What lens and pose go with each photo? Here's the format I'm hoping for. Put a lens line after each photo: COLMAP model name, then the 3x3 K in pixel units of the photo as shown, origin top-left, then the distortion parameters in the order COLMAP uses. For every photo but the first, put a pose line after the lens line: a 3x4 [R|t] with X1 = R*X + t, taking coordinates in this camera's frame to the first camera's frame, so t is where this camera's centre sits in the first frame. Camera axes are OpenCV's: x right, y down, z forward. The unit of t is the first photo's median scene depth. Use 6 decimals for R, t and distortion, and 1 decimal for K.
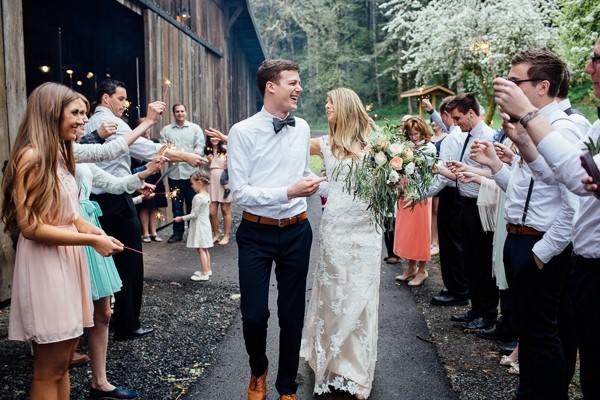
lens RADIAL K [[581.4, 0, 300.0], [0, 581.4, 200.0], [0, 0, 1]] dist [-0.095236, 0.124819]
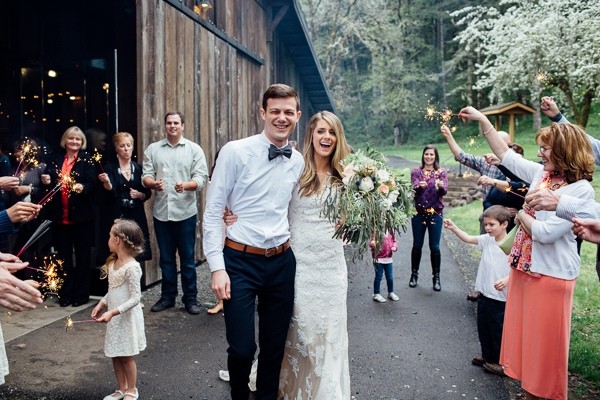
lens RADIAL K [[581.4, 0, 300.0], [0, 581.4, 200.0], [0, 0, 1]] dist [-0.095236, 0.124819]
pose [[0.993861, 0.013688, -0.109790, 0.007452], [-0.017834, 0.999161, -0.036877, -0.011526], [0.109194, 0.038609, 0.993270, 0.098863]]
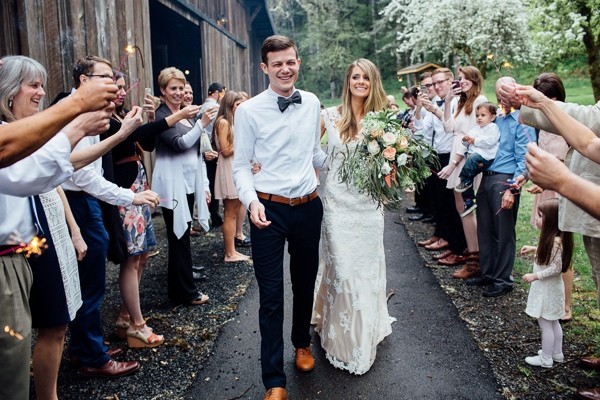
lens RADIAL K [[591.5, 0, 300.0], [0, 591.5, 200.0], [0, 0, 1]] dist [-0.095067, 0.128235]
pose [[0.999767, -0.021409, -0.002628, -0.013631], [0.021493, 0.999041, 0.038144, 0.014660], [0.001808, -0.038191, 0.999269, -0.133957]]
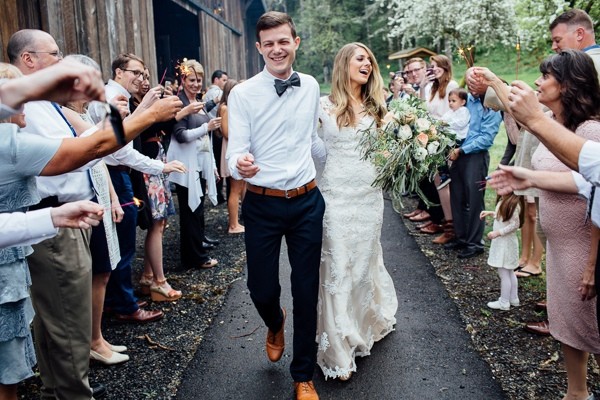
lens RADIAL K [[588.4, 0, 300.0], [0, 588.4, 200.0], [0, 0, 1]] dist [-0.097208, 0.130076]
pose [[0.999476, -0.031771, 0.006250, -0.014500], [0.031302, 0.997421, 0.064593, 0.016971], [-0.008286, -0.064364, 0.997892, -0.157824]]
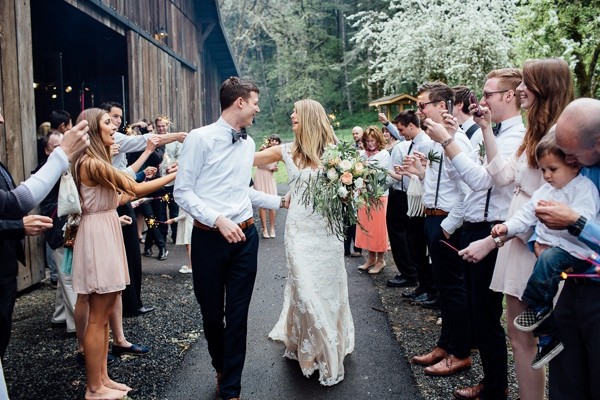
lens RADIAL K [[595.4, 0, 300.0], [0, 595.4, 200.0], [0, 0, 1]] dist [-0.086491, 0.106681]
pose [[0.998719, -0.015138, 0.048286, -0.001209], [0.015974, 0.999728, -0.016975, 0.004225], [-0.048015, 0.017724, 0.998689, -0.040872]]
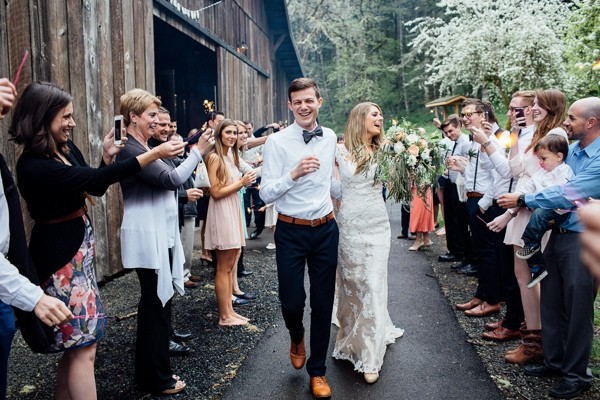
lens RADIAL K [[581.4, 0, 300.0], [0, 581.4, 200.0], [0, 0, 1]] dist [-0.095236, 0.124819]
pose [[0.998778, -0.006771, -0.048949, -0.008797], [0.006104, 0.999887, -0.013765, 0.009226], [0.049037, 0.013450, 0.998706, -0.089316]]
